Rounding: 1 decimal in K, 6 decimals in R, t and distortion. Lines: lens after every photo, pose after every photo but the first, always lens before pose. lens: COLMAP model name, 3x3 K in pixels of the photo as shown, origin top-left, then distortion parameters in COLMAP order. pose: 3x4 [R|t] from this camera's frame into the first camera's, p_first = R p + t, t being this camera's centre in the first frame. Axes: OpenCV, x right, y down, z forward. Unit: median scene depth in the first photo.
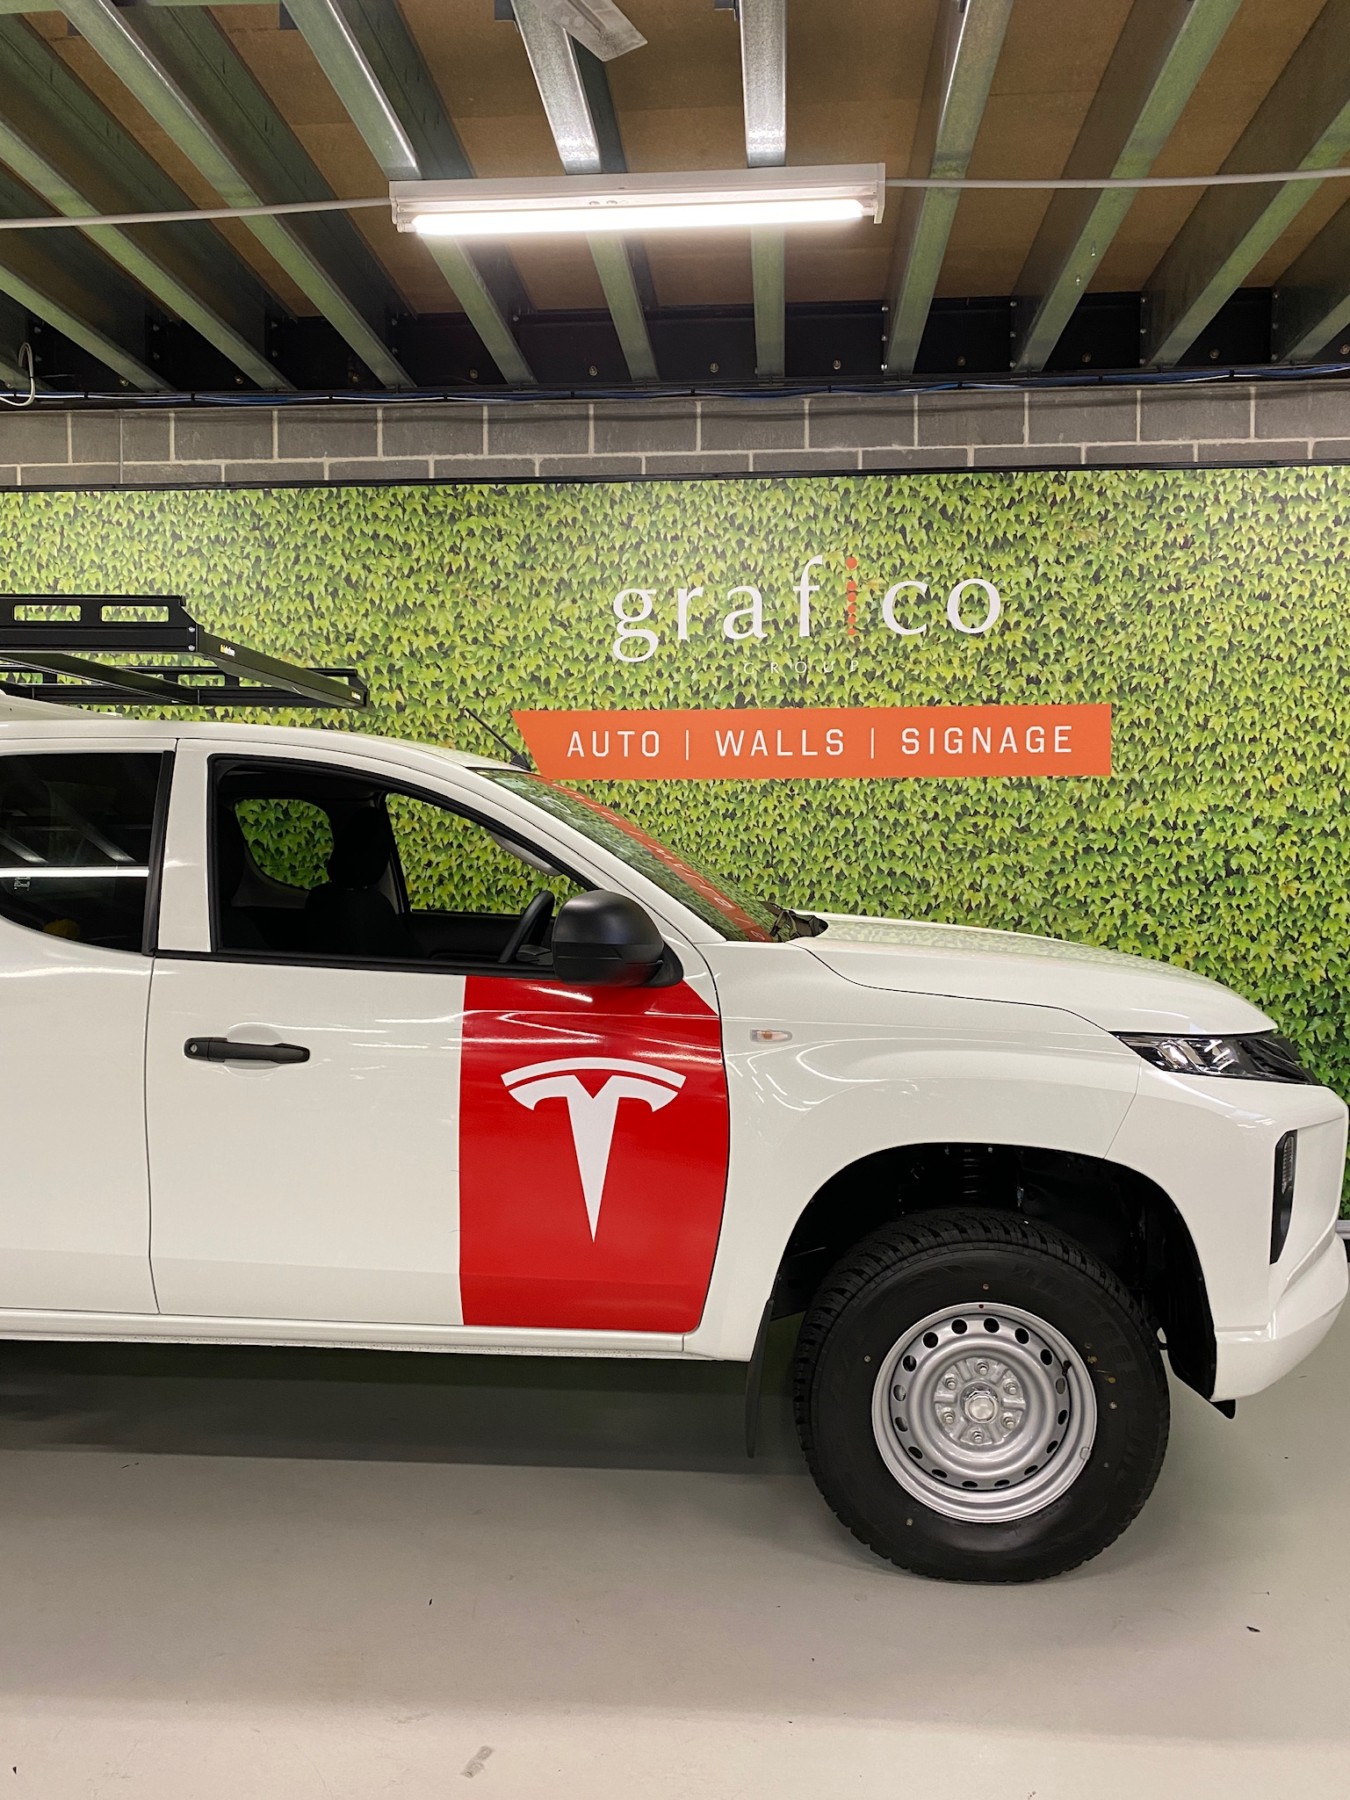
lens RADIAL K [[1360.1, 0, 672.1], [0, 1360.1, 914.4], [0, 0, 1]] dist [0.015369, 0.002464]
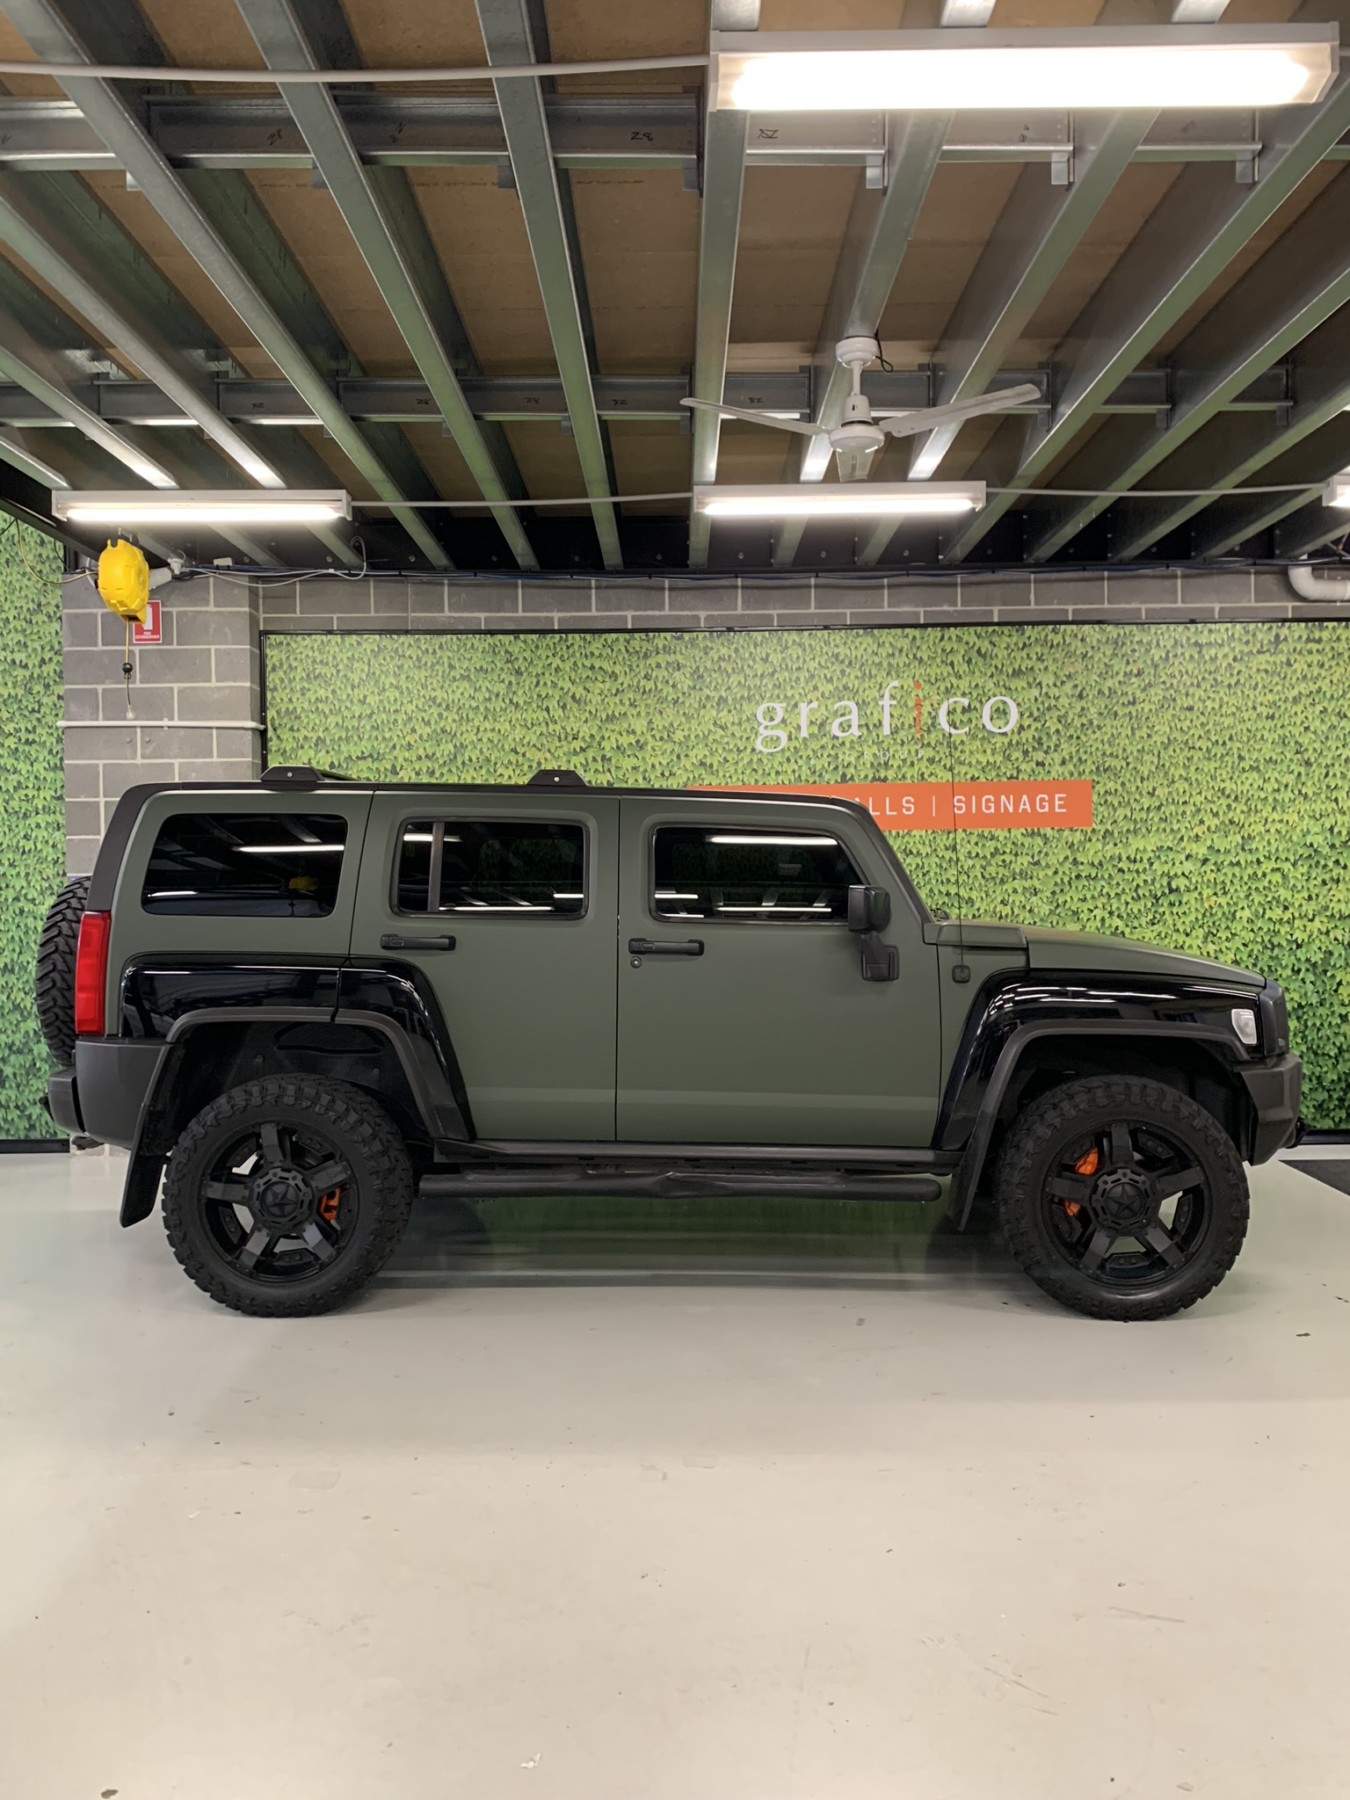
lens RADIAL K [[1353.4, 0, 663.4], [0, 1353.4, 920.2], [0, 0, 1]] dist [0.040220, -0.043283]
pose [[0.997408, -0.013740, 0.070625, -0.254644], [0.015149, 0.999696, -0.019444, 0.022403], [-0.070337, 0.020464, 0.997313, -0.453386]]
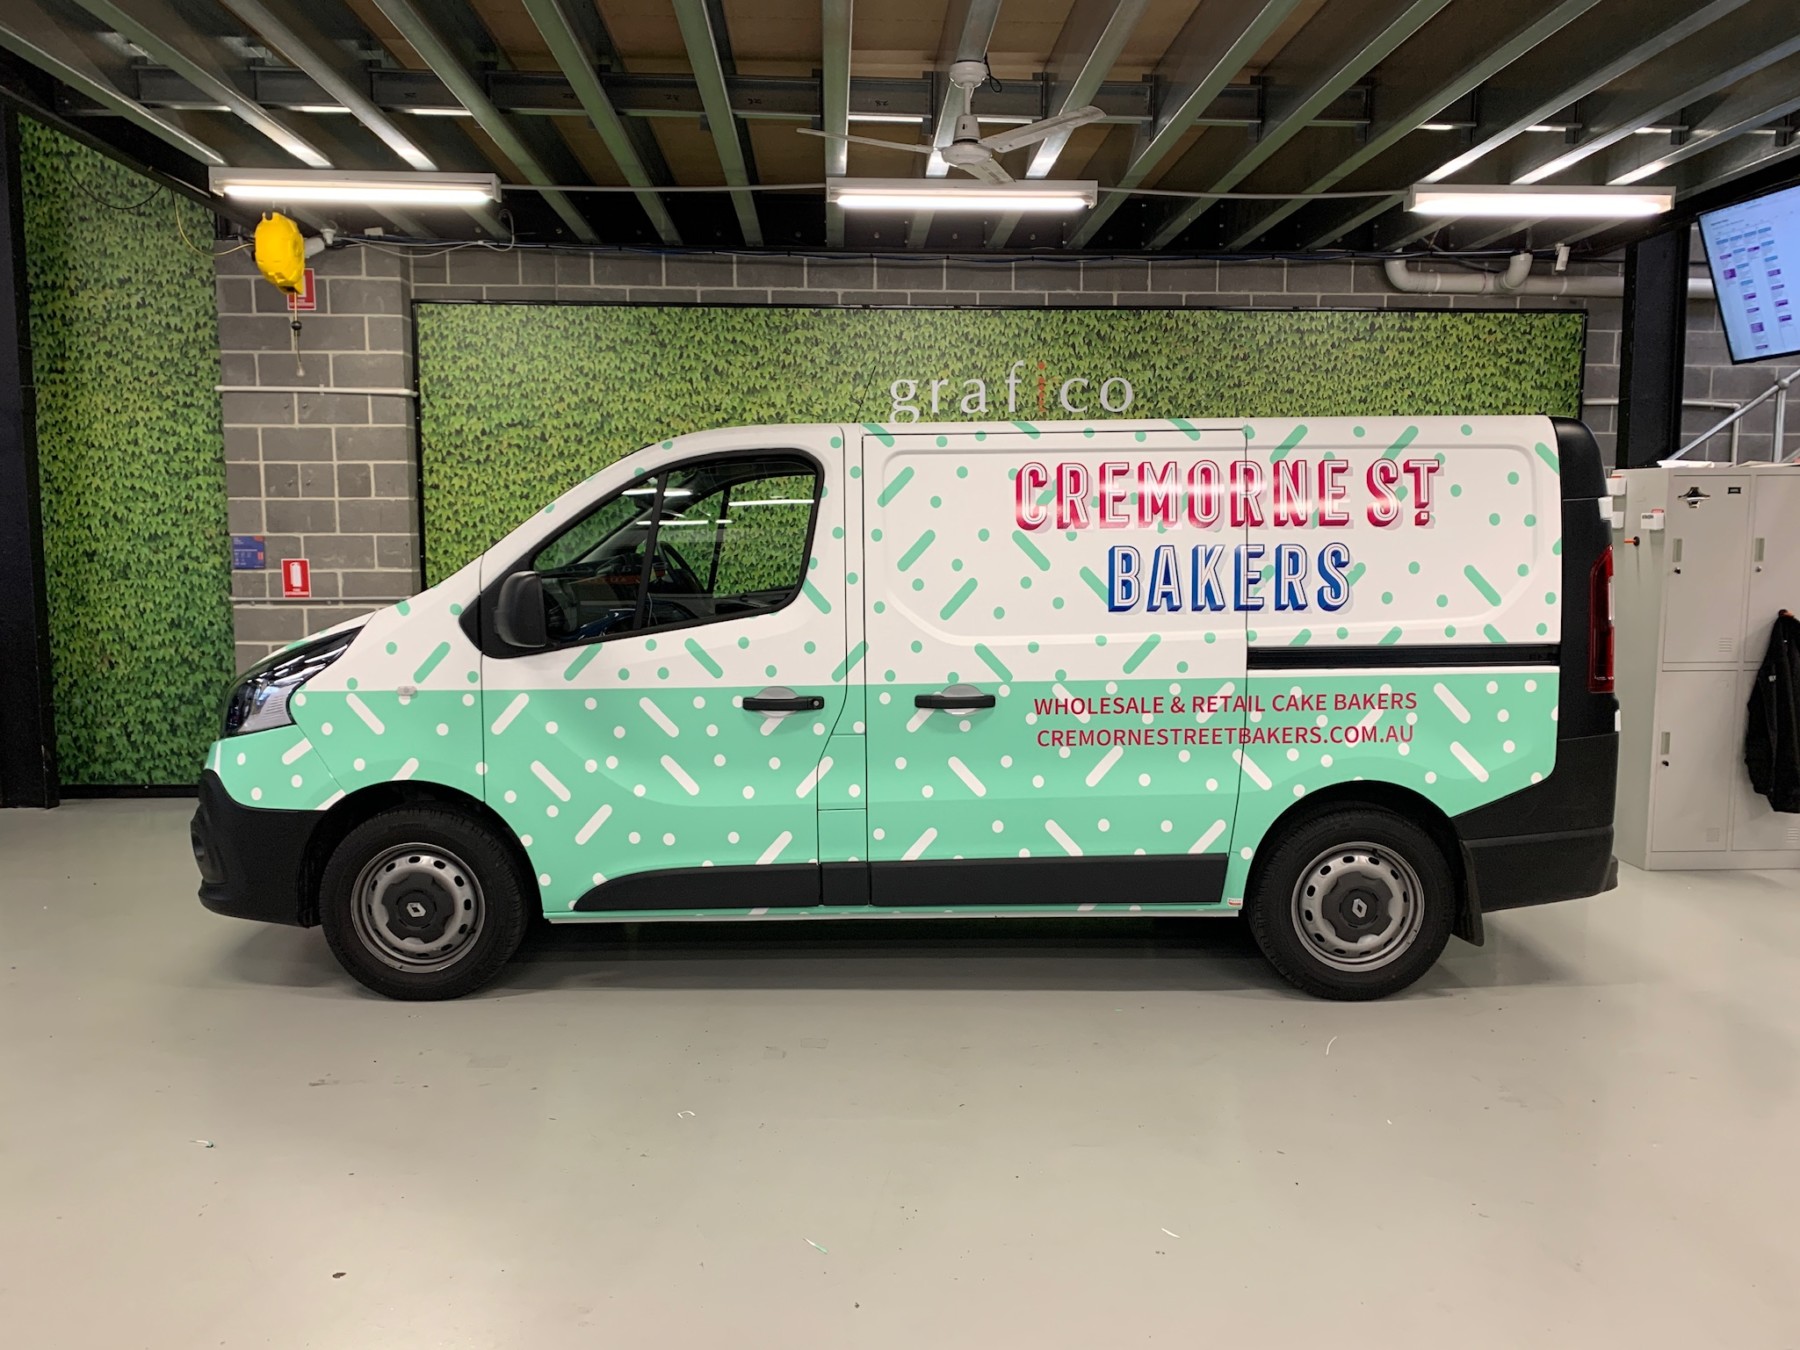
lens RADIAL K [[1353.4, 0, 889.0], [0, 1353.4, 703.1], [0, 0, 1]] dist [0.040220, -0.043283]
pose [[0.992438, -0.015602, 0.121752, -0.243482], [0.006089, 0.996925, 0.078120, 0.009088], [-0.122596, -0.076788, 0.989482, -0.572843]]
